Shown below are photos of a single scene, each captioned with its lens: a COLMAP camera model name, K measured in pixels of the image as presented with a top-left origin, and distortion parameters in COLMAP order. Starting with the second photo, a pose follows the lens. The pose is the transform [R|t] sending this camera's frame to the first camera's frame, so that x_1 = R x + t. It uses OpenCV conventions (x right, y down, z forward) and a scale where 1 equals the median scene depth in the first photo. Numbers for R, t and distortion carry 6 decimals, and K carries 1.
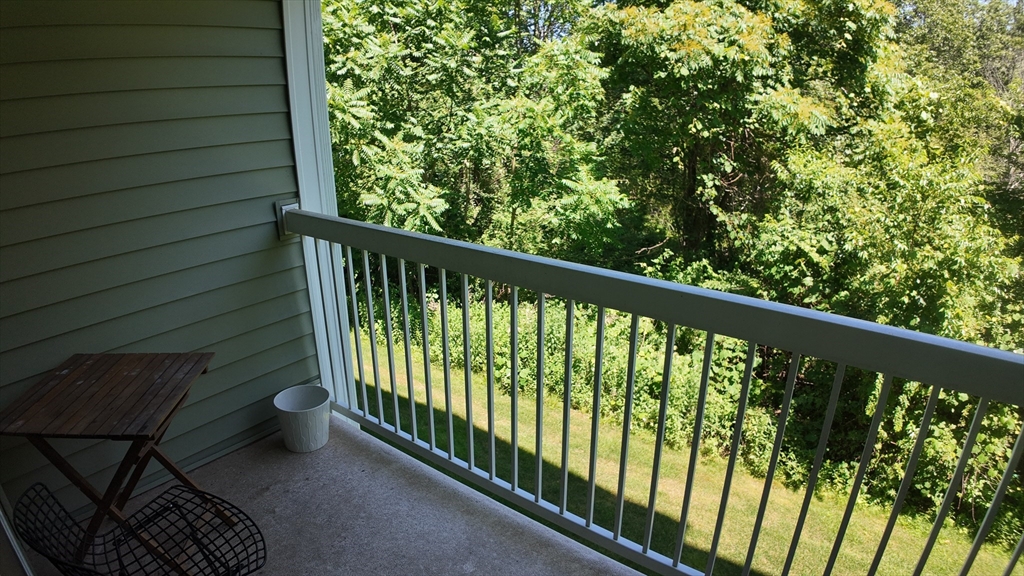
lens RADIAL K [[551.1, 0, 512.0], [0, 551.1, 288.0], [0, 0, 1]] dist [-0.110943, 0.000751]
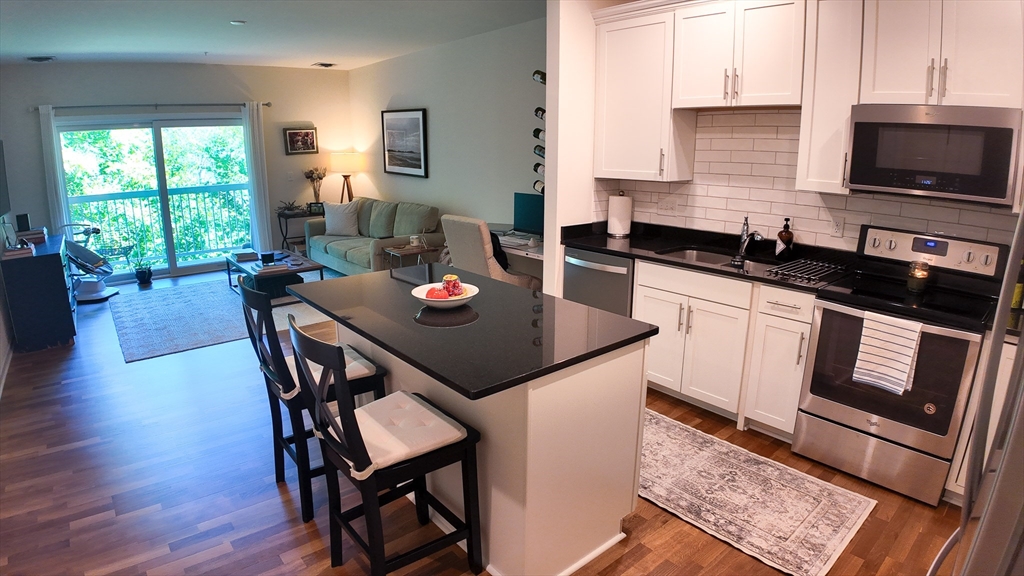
lens RADIAL K [[551.1, 0, 512.0], [0, 551.1, 288.0], [0, 0, 1]] dist [-0.110943, 0.000751]
pose [[0.231134, -0.246095, 0.941283, -0.662768], [0.327431, 0.930721, 0.162932, 0.194645], [-0.916169, 0.270546, 0.295701, -0.531813]]
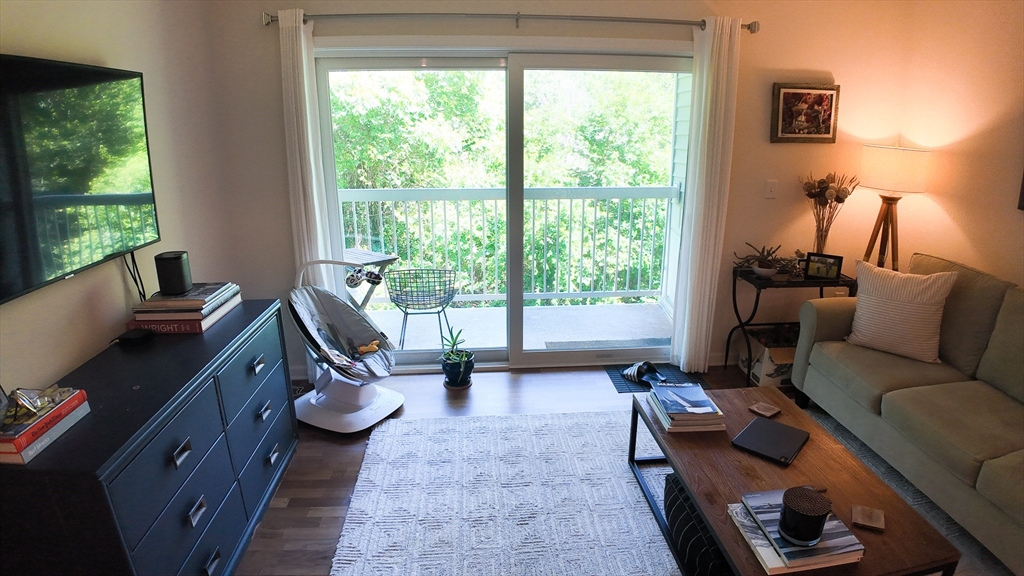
lens RADIAL K [[551.1, 0, 512.0], [0, 551.1, 288.0], [0, 0, 1]] dist [-0.110943, 0.000751]
pose [[0.751121, -0.181737, 0.634656, -0.322344], [0.223177, 0.974663, 0.014967, 0.083566], [-0.621296, 0.130399, 0.772650, -0.202383]]
